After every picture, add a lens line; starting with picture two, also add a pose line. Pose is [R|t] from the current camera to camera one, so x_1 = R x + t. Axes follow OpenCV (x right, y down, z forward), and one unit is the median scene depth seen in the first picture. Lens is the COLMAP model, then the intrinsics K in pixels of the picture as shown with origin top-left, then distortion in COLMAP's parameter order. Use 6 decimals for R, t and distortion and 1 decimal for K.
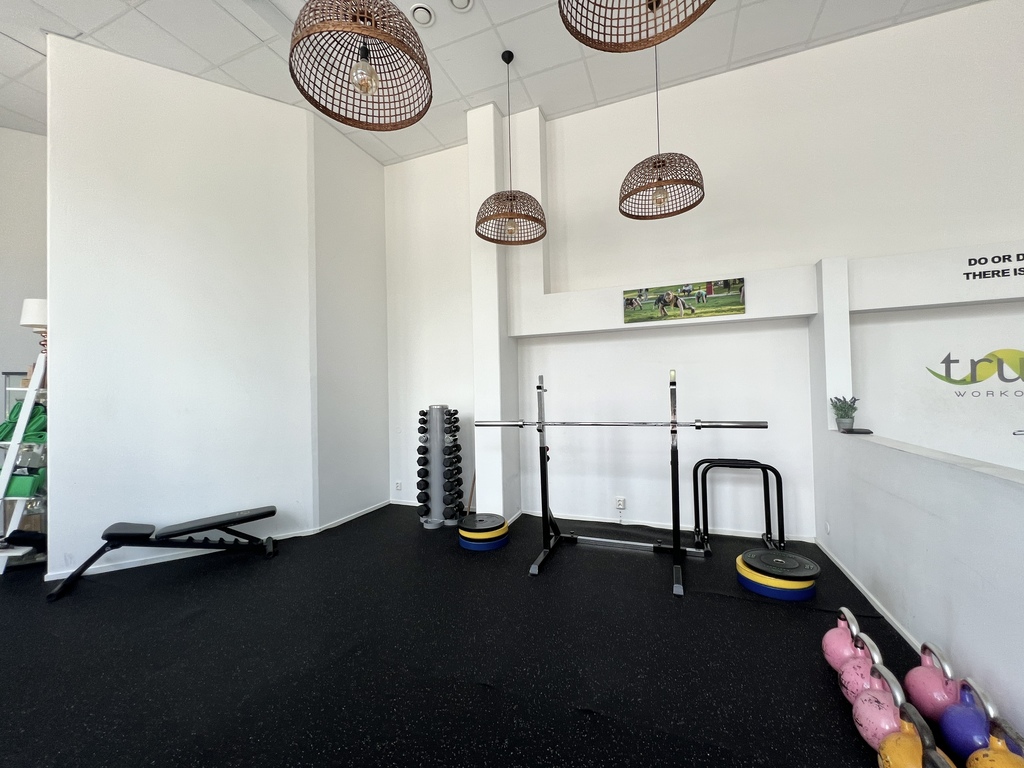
lens RADIAL K [[414.1, 0, 509.3], [0, 414.1, 381.9], [0, 0, 1]] dist [-0.000447, 0.000114]
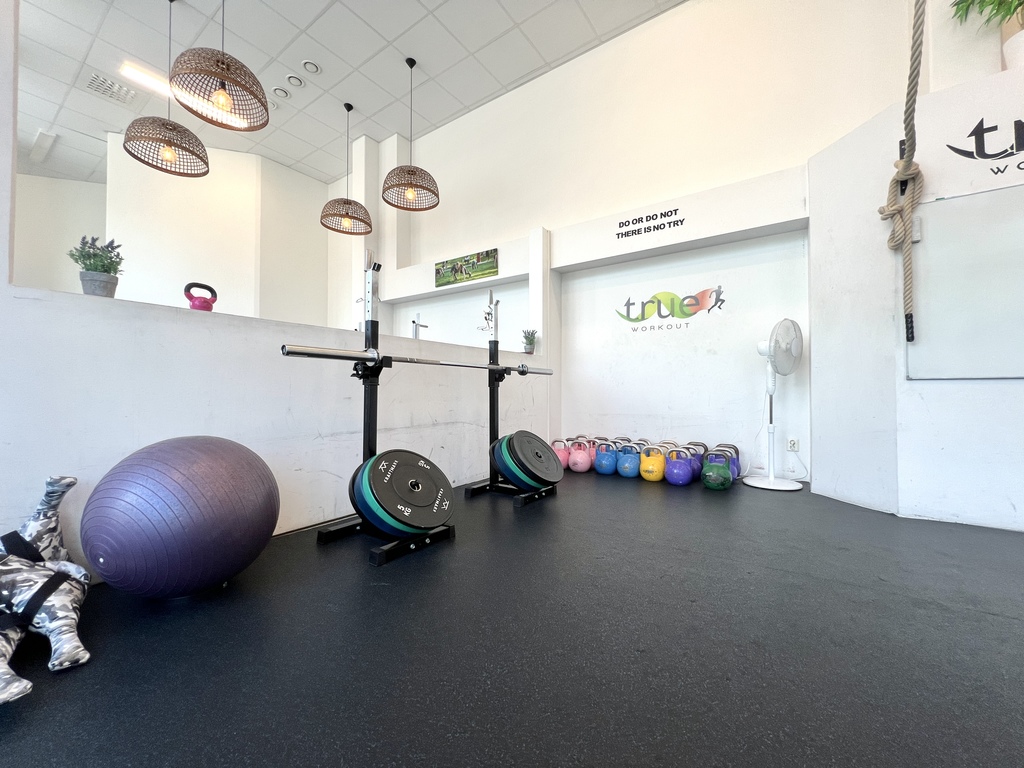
lens RADIAL K [[414.1, 0, 513.1], [0, 414.1, 385.8], [0, 0, 1]] dist [-0.000447, 0.000114]
pose [[0.971425, 0.023096, -0.236220, 0.943145], [-0.021000, 0.999715, 0.011385, 0.179541], [0.236415, -0.006099, 0.971633, -0.301559]]
